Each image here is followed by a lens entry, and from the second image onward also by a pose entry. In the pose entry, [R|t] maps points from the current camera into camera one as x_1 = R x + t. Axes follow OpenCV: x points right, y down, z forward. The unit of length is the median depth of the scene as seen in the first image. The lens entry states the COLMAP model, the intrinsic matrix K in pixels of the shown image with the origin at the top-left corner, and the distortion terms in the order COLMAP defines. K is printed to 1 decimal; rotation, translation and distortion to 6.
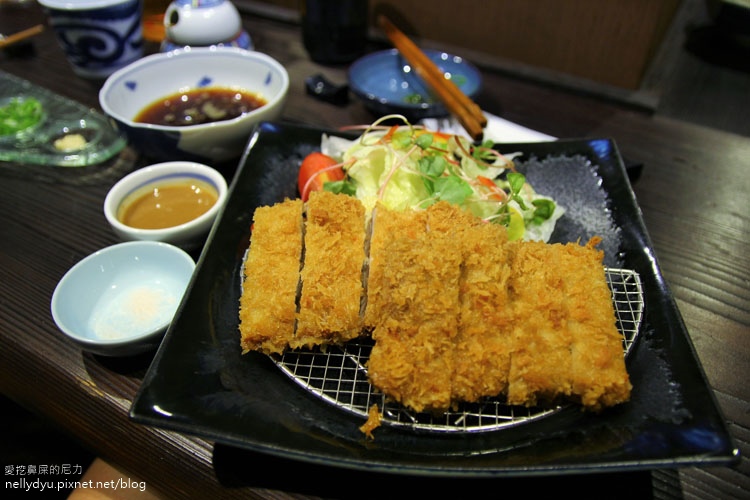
lens RADIAL K [[609.9, 0, 368.5], [0, 609.9, 252.2], [0, 0, 1]] dist [-0.133392, 0.079747]
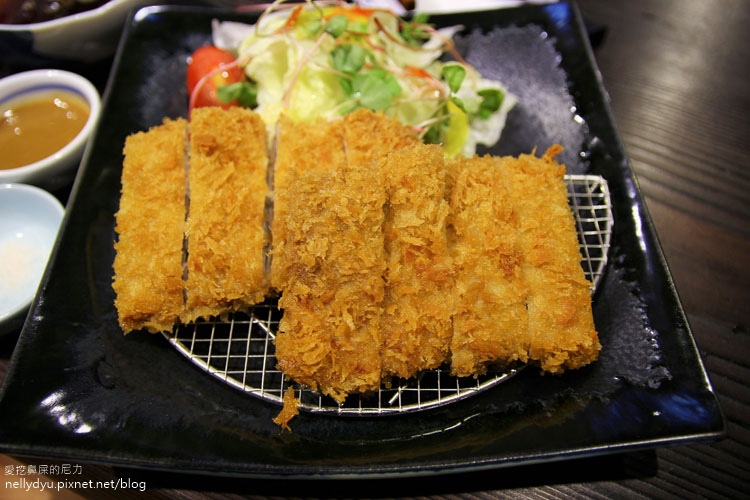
lens RADIAL K [[609.9, 0, 367.8], [0, 609.9, 253.2], [0, 0, 1]] dist [-0.133392, 0.079747]
pose [[0.994521, -0.087916, 0.056564, 0.076869], [0.071607, 0.967100, 0.244112, -0.105029], [-0.076165, -0.238724, 0.968096, 0.223036]]
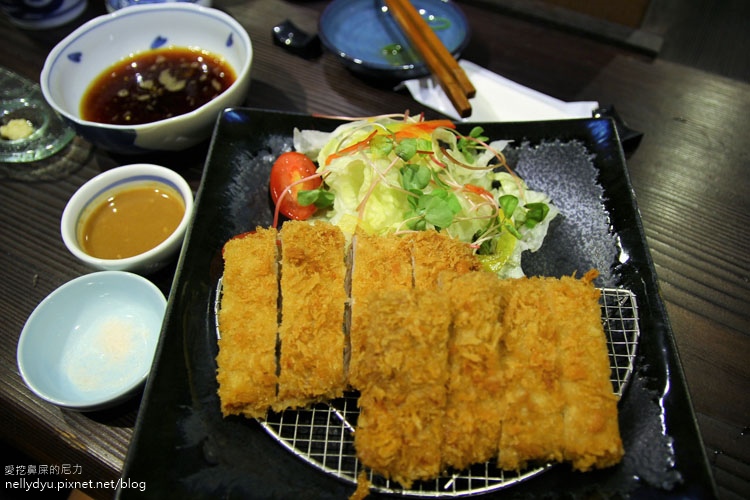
lens RADIAL K [[609.9, 0, 369.9], [0, 609.9, 261.5], [0, 0, 1]] dist [-0.133392, 0.079747]
pose [[0.998866, -0.041441, 0.023441, 0.011418], [0.035458, 0.976056, 0.214611, -0.264630], [-0.031774, -0.213537, 0.976418, 0.107432]]
